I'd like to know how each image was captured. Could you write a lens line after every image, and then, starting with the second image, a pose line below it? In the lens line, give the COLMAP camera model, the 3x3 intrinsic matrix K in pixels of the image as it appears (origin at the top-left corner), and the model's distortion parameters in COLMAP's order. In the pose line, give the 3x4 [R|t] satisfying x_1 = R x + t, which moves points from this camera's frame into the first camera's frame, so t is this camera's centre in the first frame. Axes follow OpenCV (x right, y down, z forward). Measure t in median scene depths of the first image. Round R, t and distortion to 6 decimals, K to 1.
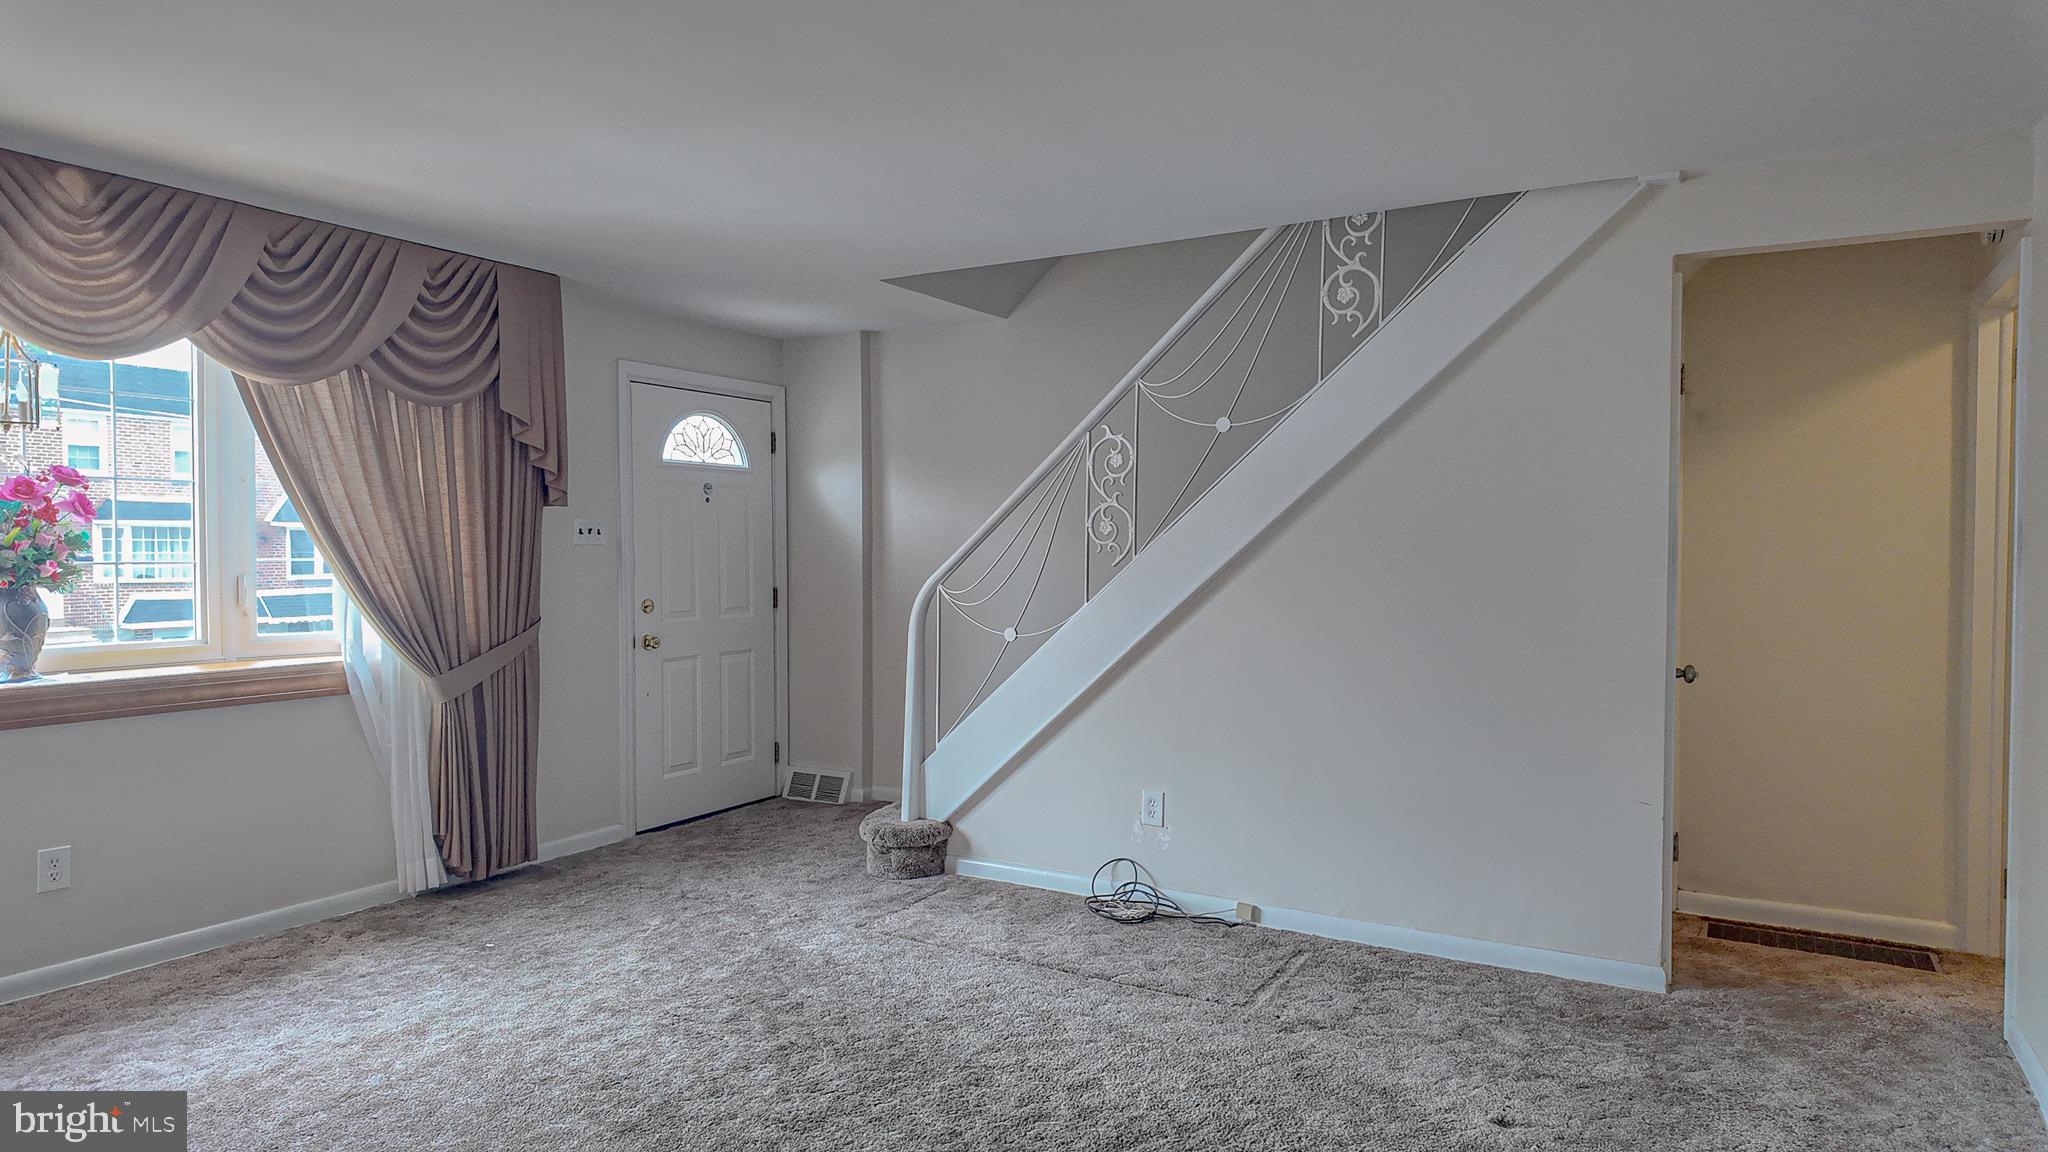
lens RADIAL K [[1192.8, 0, 1026.1], [0, 1192.8, 575.8], [0, 0, 1]] dist [0.043731, -0.043668]
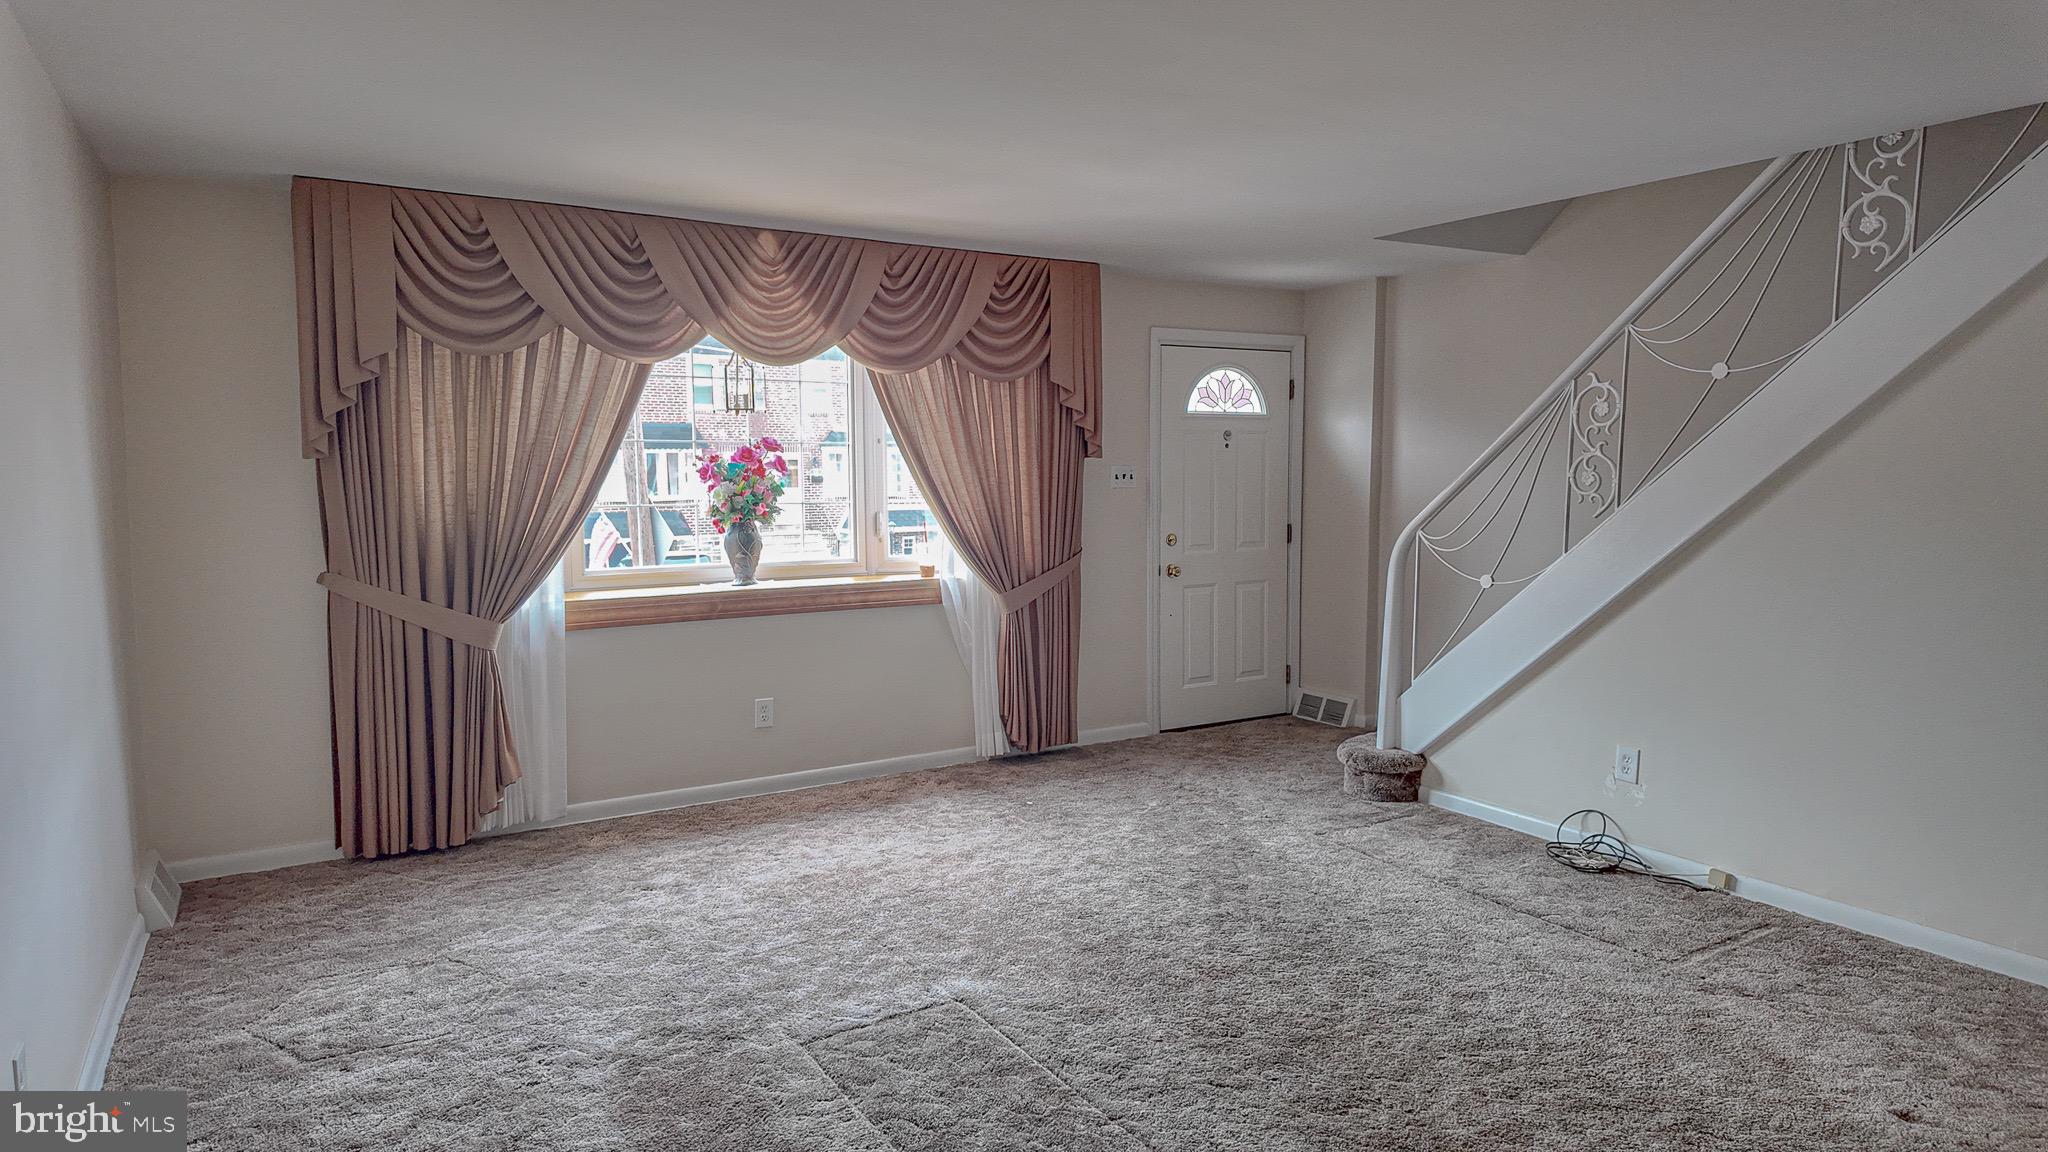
lens RADIAL K [[1192.8, 0, 1026.4], [0, 1192.8, 576.9], [0, 0, 1]] dist [0.043731, -0.043668]
pose [[0.879578, 0.043130, -0.473796, 0.144184], [-0.009362, 0.997258, 0.073402, -0.029662], [0.475663, -0.060127, 0.877570, -0.109882]]
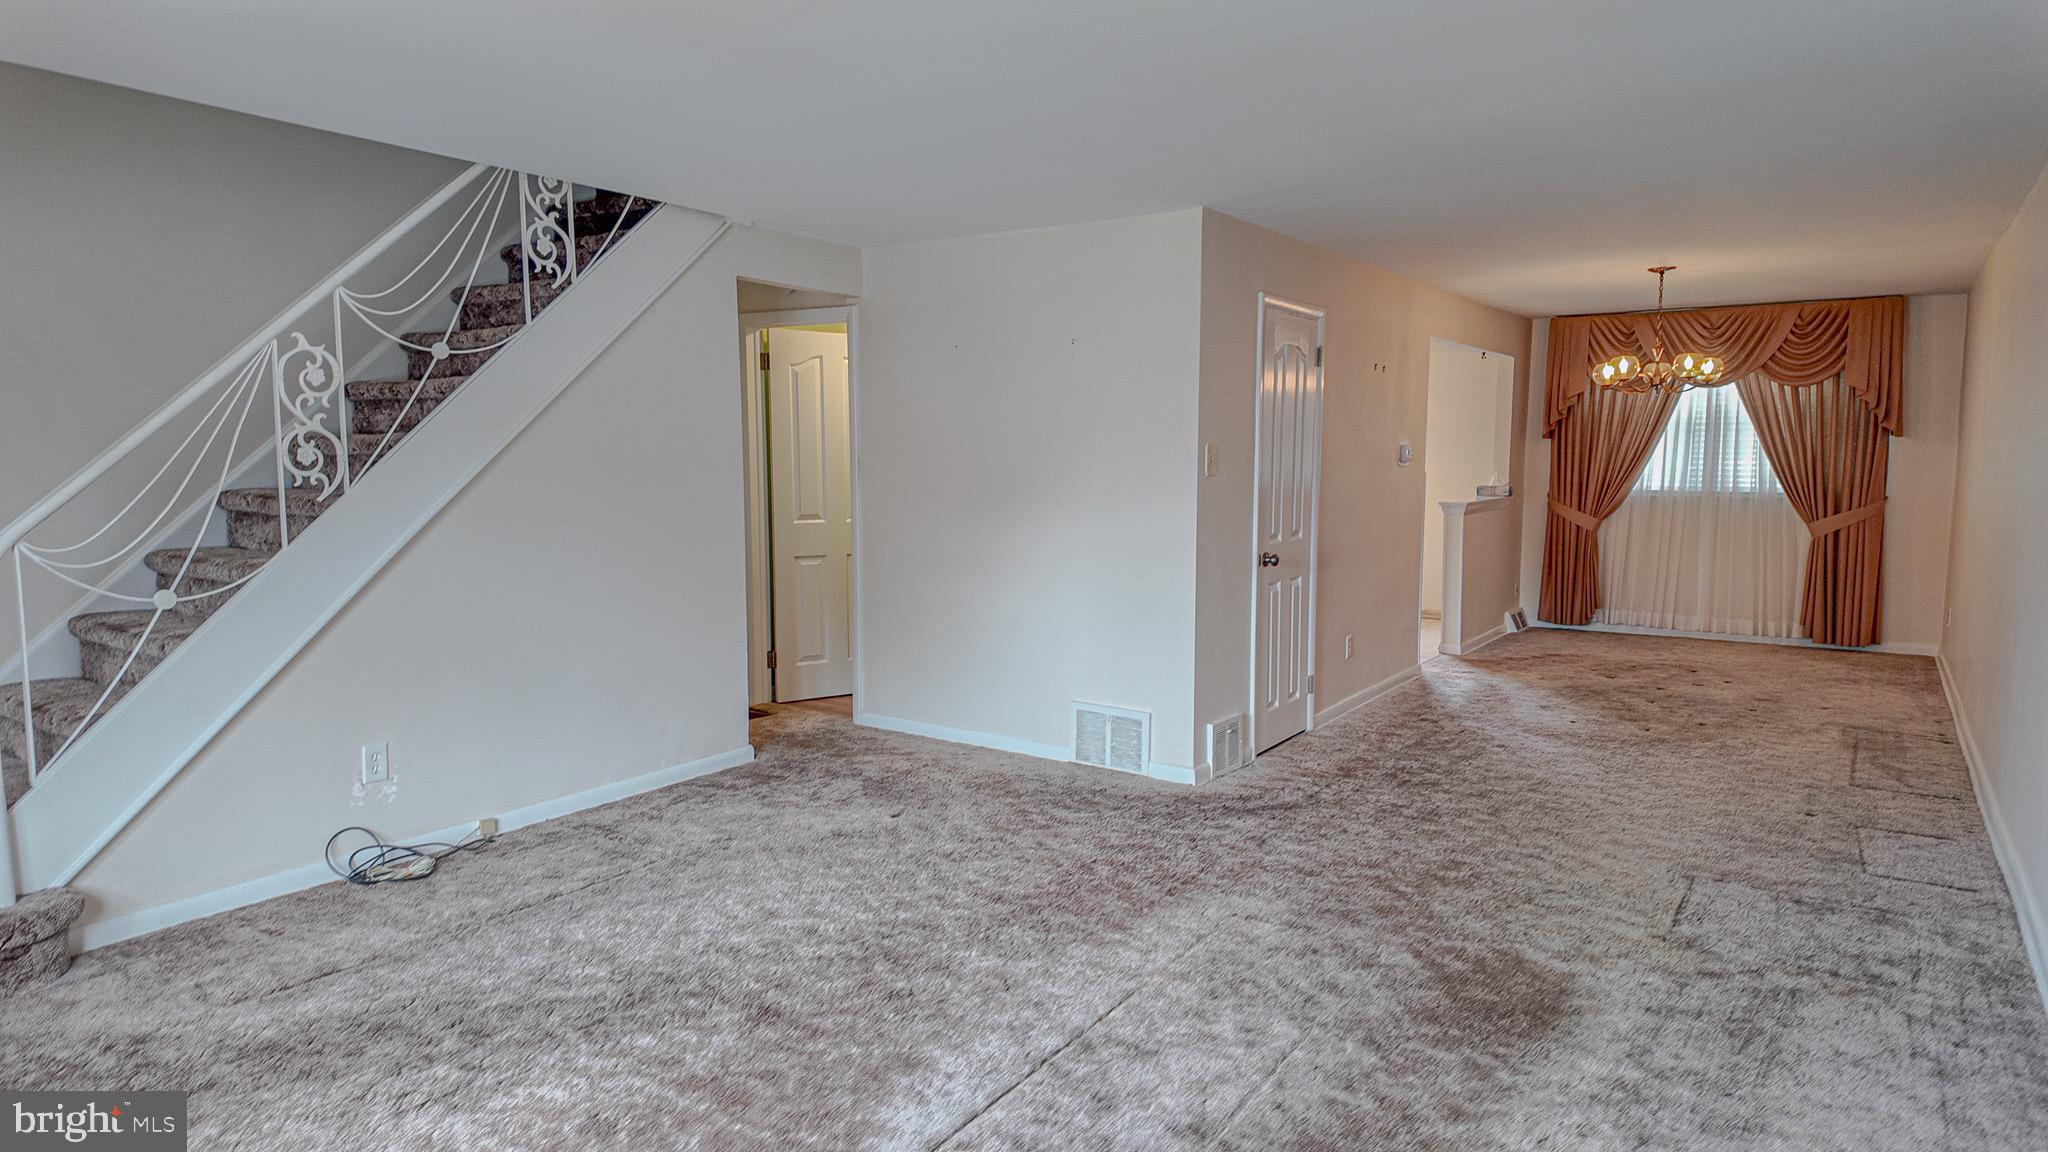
lens RADIAL K [[1192.8, 0, 1018.4], [0, 1192.8, 574.8], [0, 0, 1]] dist [0.043731, -0.043668]
pose [[0.077250, -0.100954, 0.991887, -0.811102], [0.026738, 0.994712, 0.099159, -0.029279], [-0.996653, 0.018861, 0.079541, 0.457537]]
